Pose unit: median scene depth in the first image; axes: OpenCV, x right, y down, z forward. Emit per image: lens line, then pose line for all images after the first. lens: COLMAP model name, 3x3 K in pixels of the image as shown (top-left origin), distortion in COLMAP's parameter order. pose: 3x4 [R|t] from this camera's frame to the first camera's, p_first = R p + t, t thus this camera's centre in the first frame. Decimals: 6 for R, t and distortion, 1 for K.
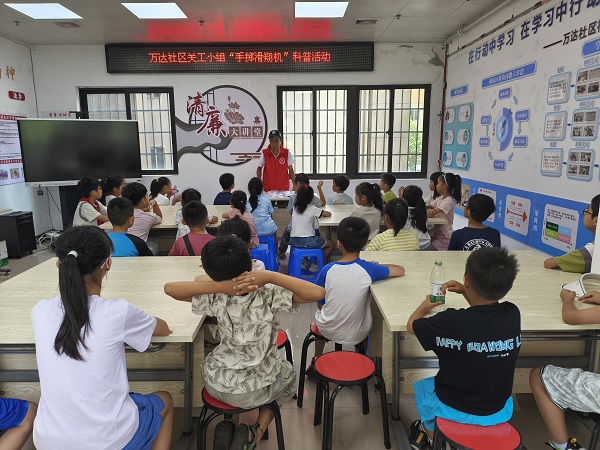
lens RADIAL K [[437.2, 0, 294.8], [0, 437.2, 226.6], [0, 0, 1]] dist [-0.000629, -0.006301]
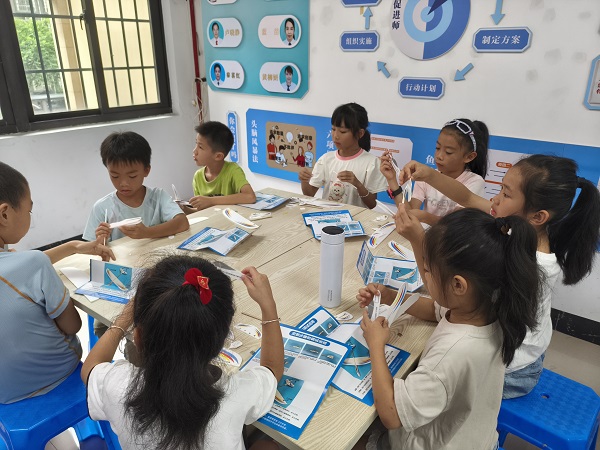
lens RADIAL K [[437.2, 0, 294.8], [0, 437.2, 224.2], [0, 0, 1]] dist [-0.000629, -0.006301]
pose [[0.630265, -0.287012, 0.721381, -0.036292], [0.141652, 0.956074, 0.256628, -0.101136], [-0.763349, -0.059559, 0.643235, 0.551916]]
